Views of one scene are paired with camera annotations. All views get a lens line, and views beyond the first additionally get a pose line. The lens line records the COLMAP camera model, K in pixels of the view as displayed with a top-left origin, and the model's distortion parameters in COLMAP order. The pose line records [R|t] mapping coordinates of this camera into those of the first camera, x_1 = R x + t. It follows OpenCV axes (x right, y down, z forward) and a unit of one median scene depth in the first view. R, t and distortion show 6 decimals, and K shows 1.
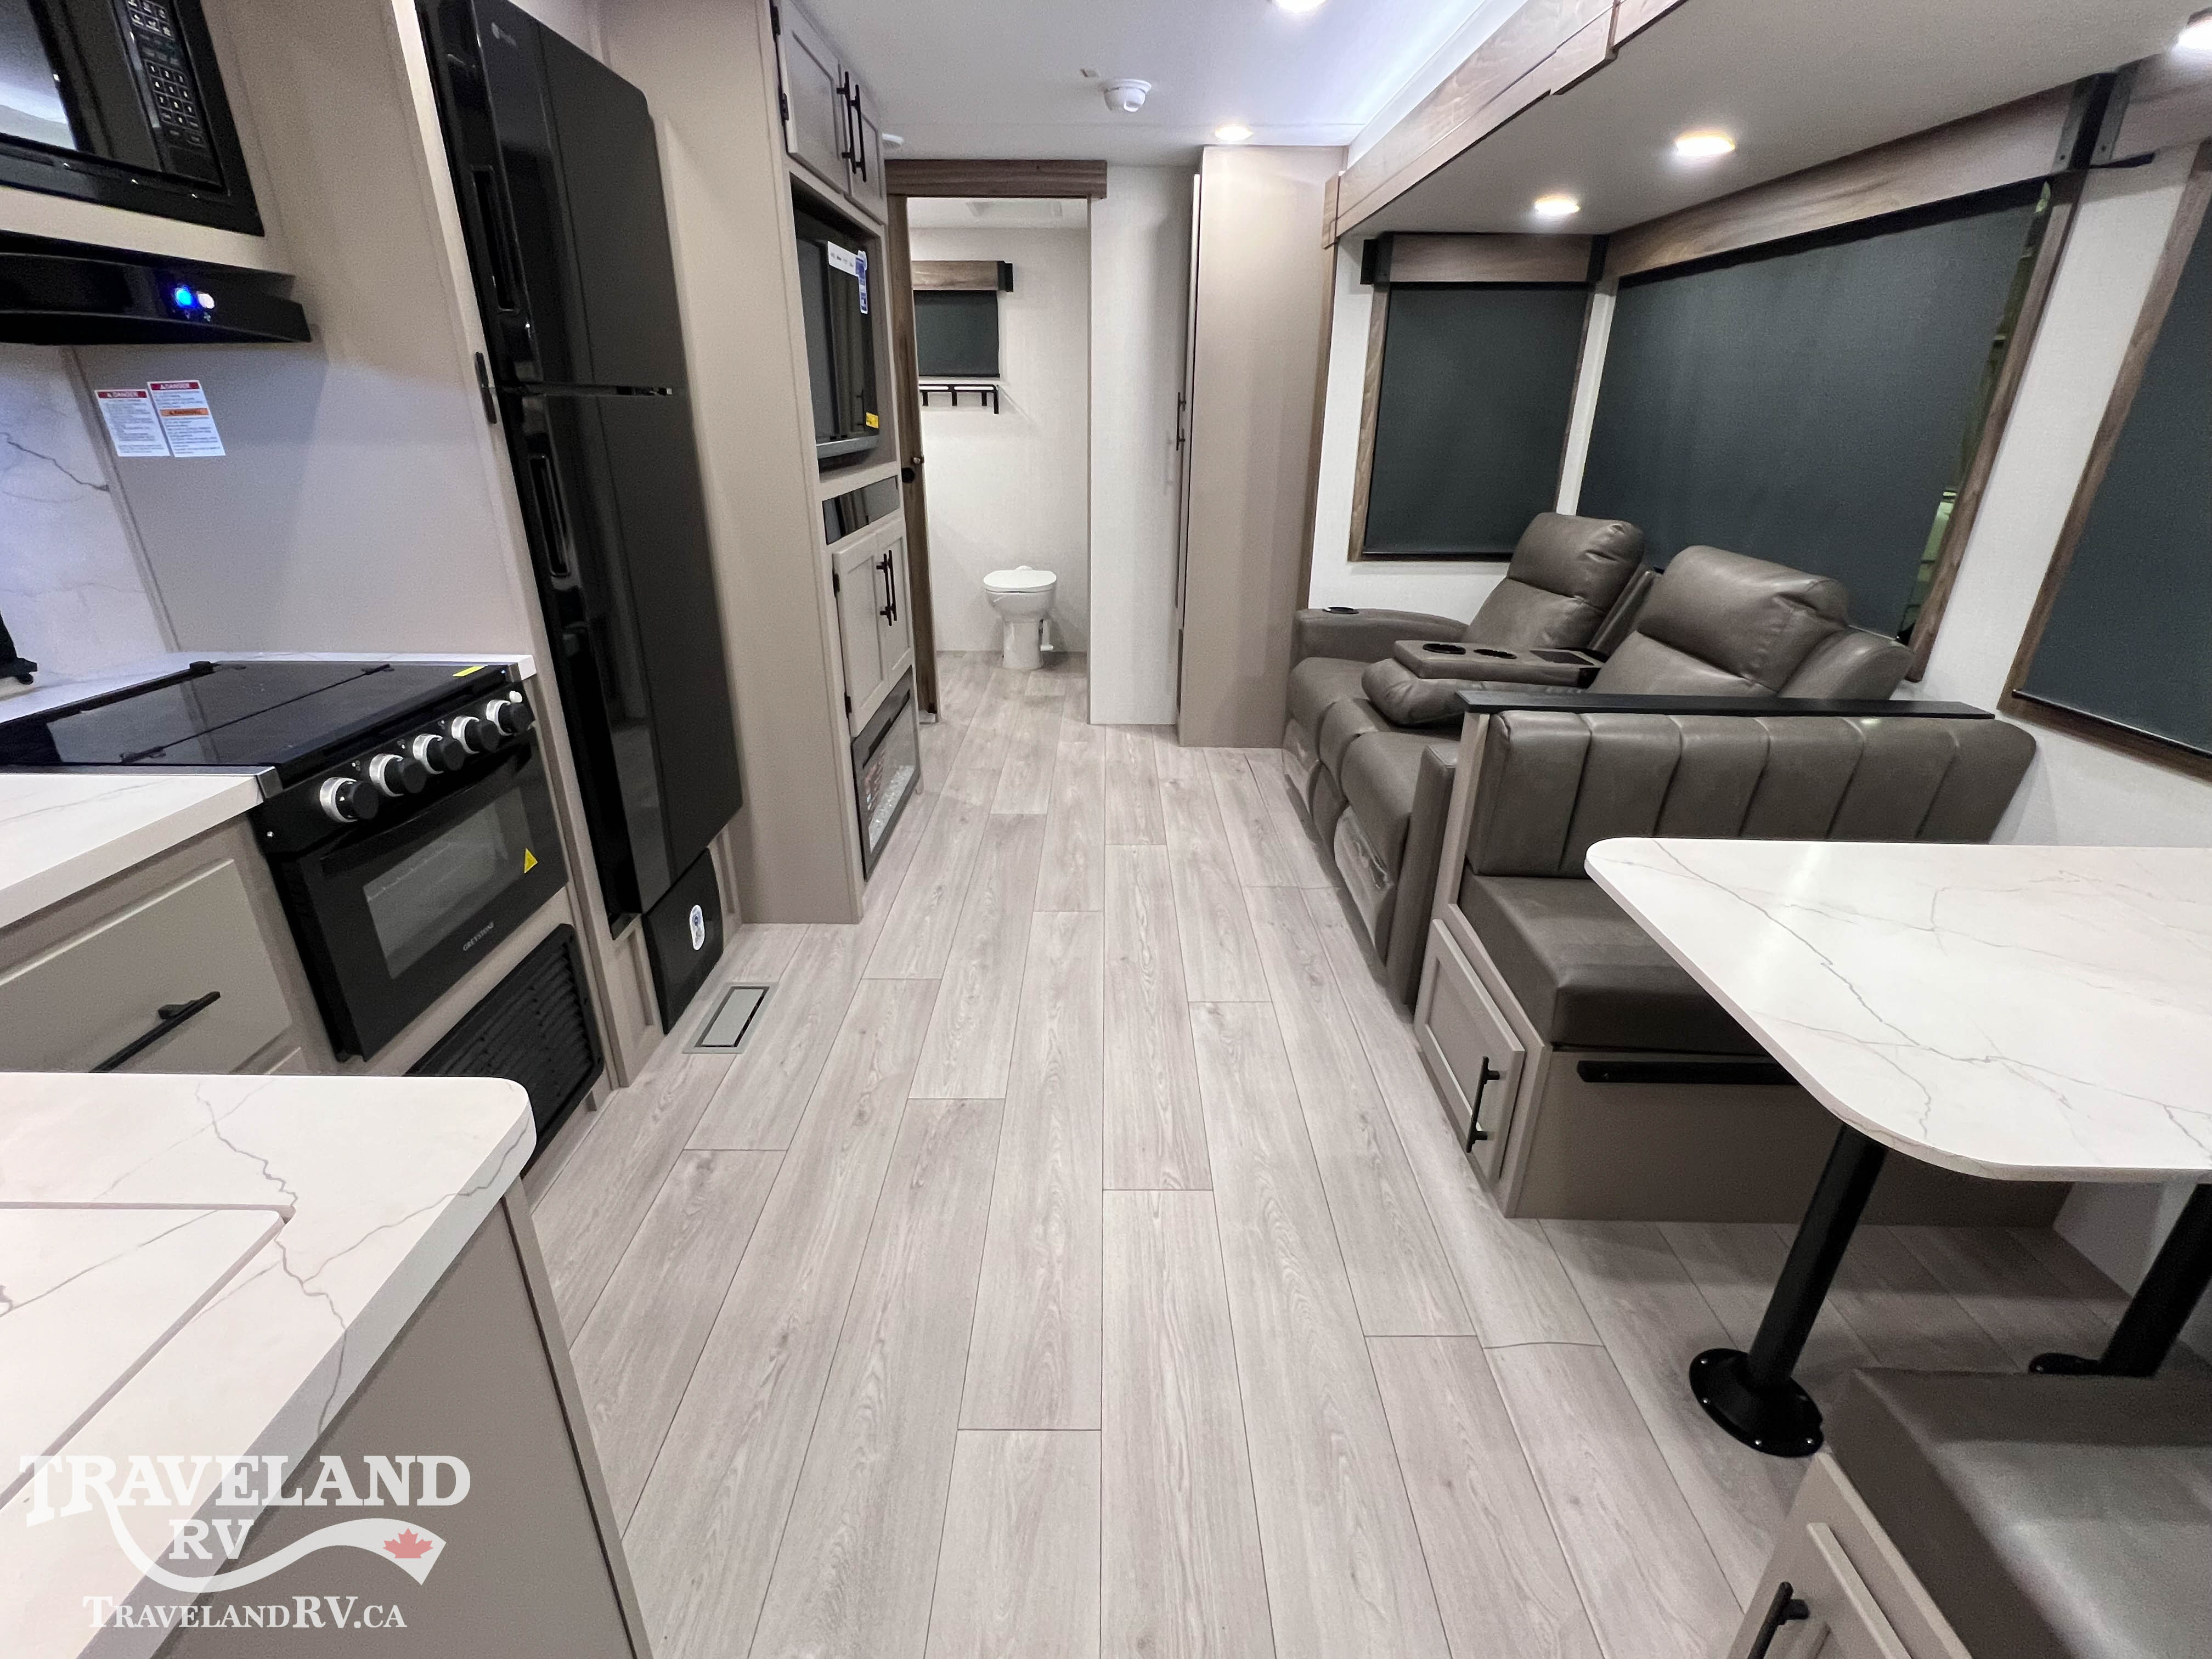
lens RADIAL K [[996.3, 0, 1092.4], [0, 996.3, 818.9], [0, 0, 1]] dist [-0.000866, -0.000006]
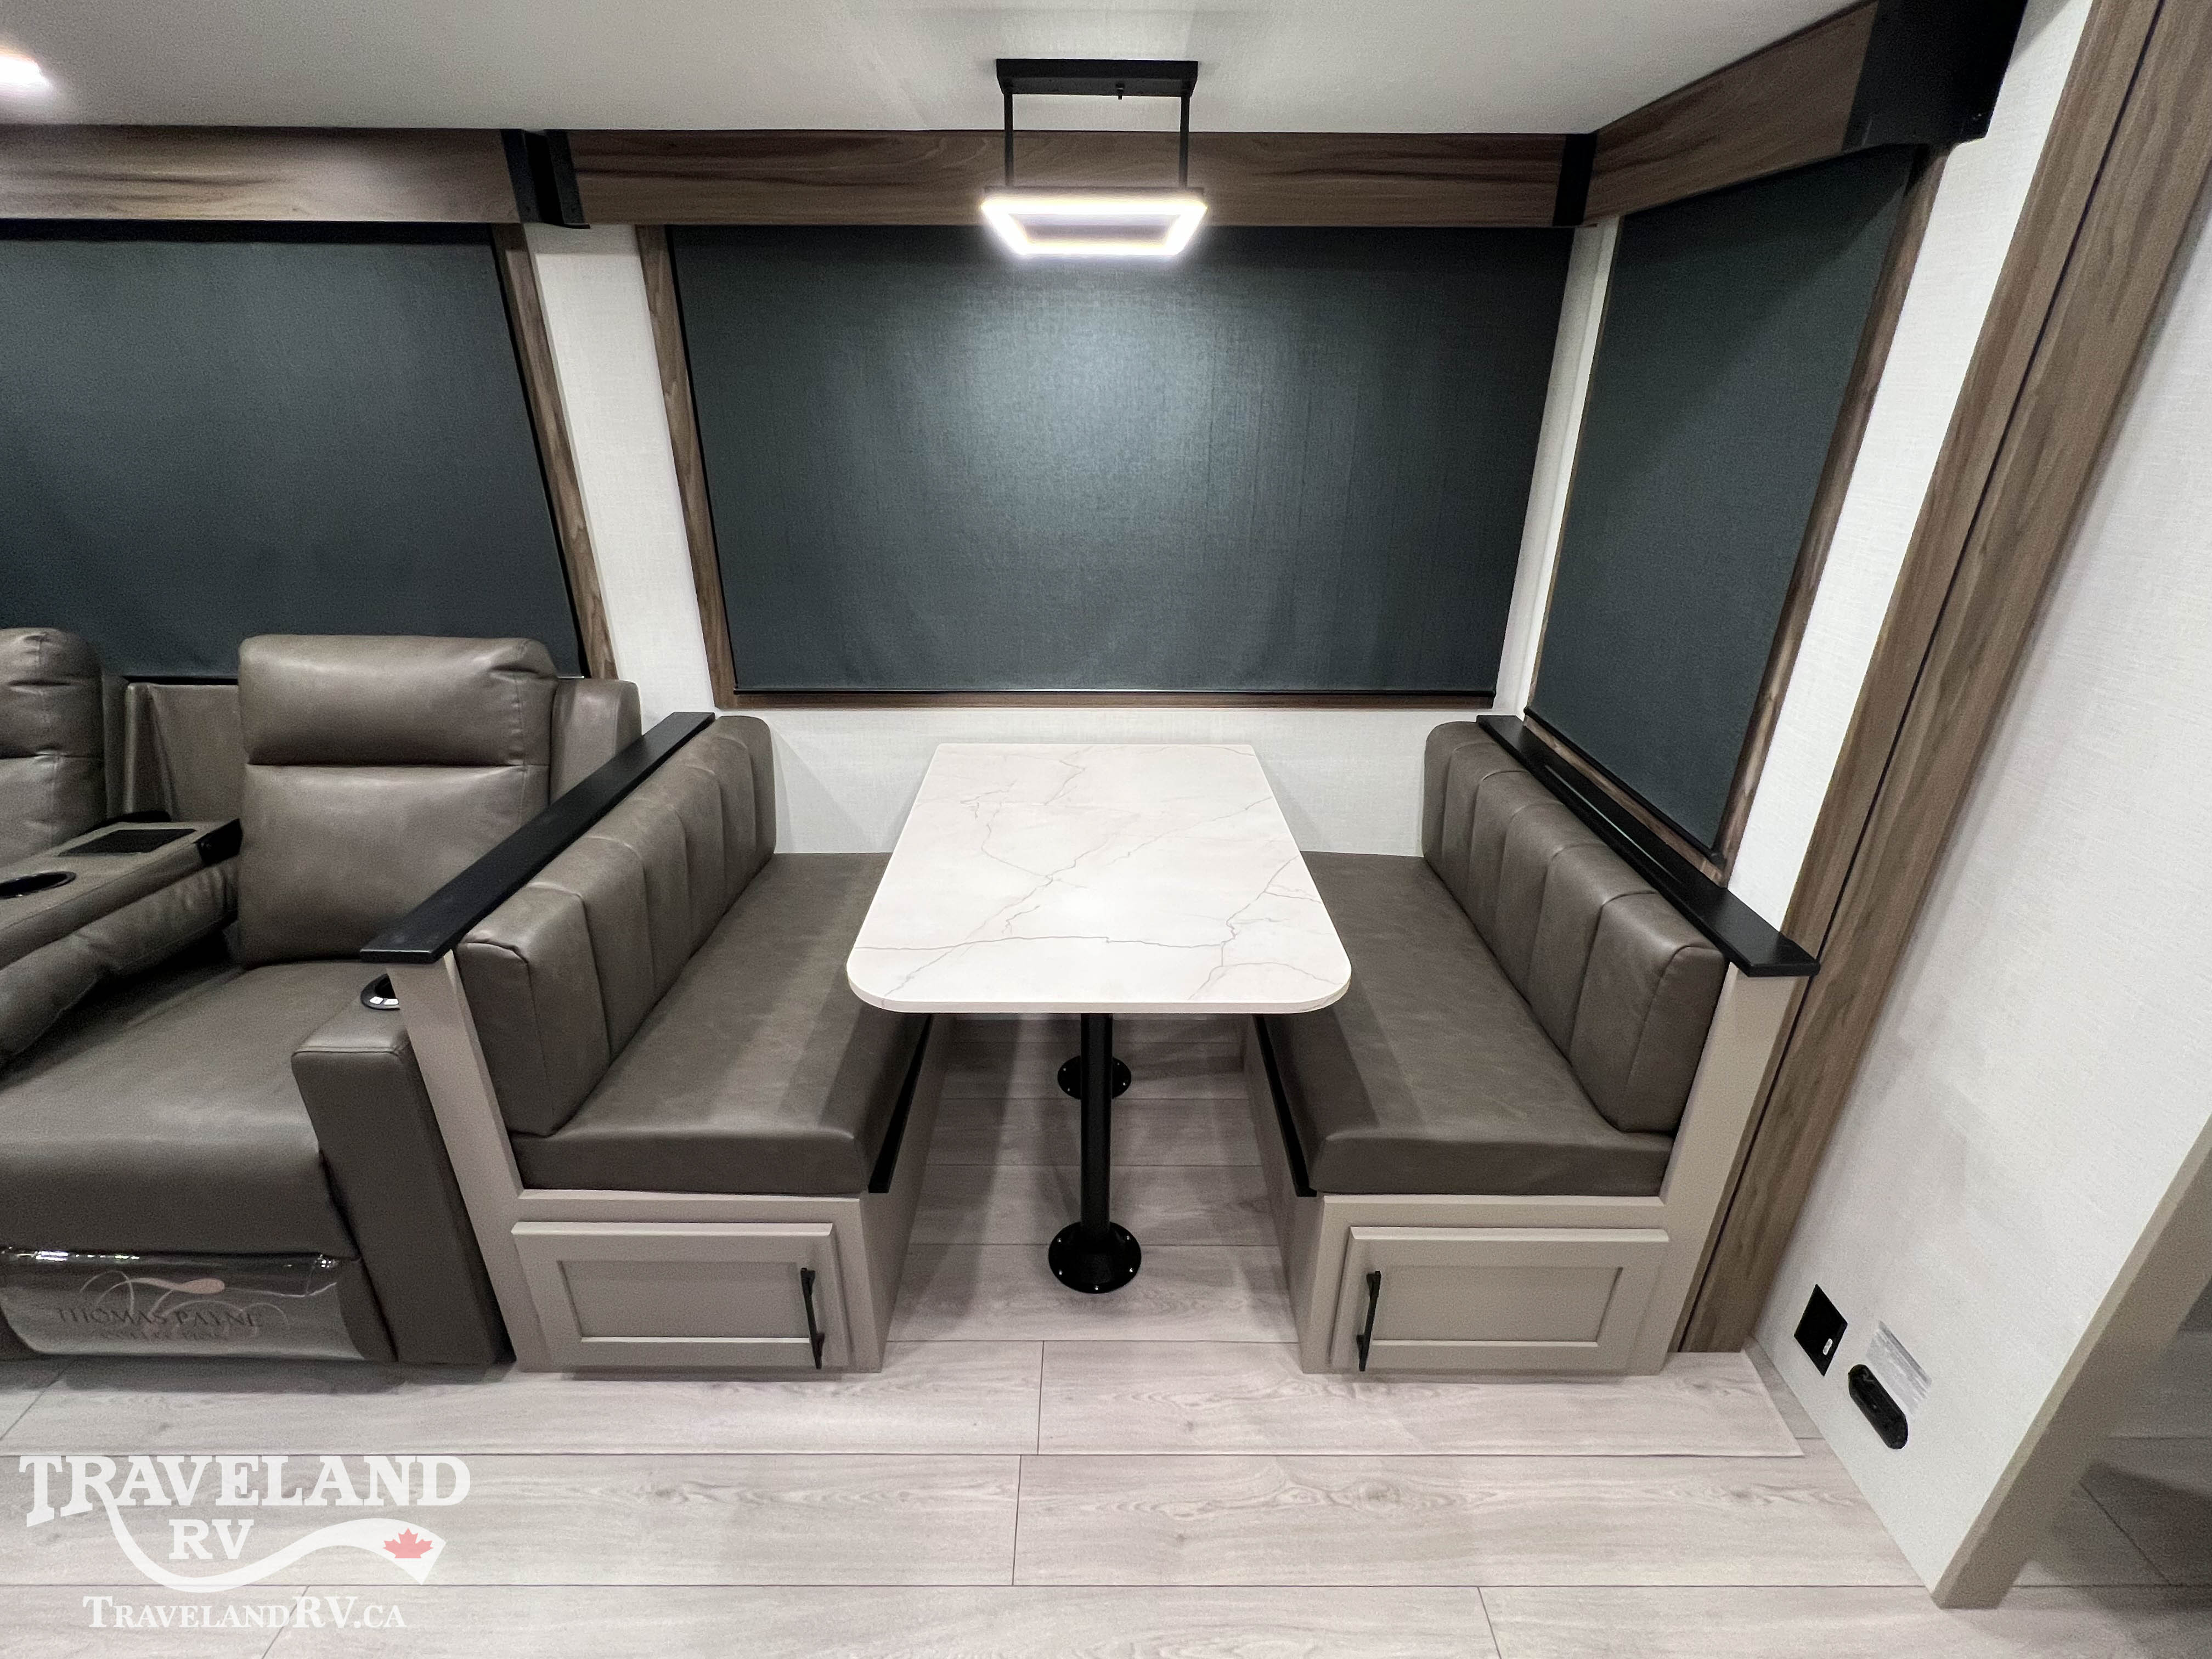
lens RADIAL K [[996.3, 0, 1102.1], [0, 996.3, 826.7], [0, 0, 1]] dist [-0.000866, -0.000006]
pose [[-0.016682, -0.421292, 0.906772, -0.166688], [0.382216, 0.835333, 0.395132, -0.243171], [-0.923922, 0.353174, 0.147089, 0.411988]]
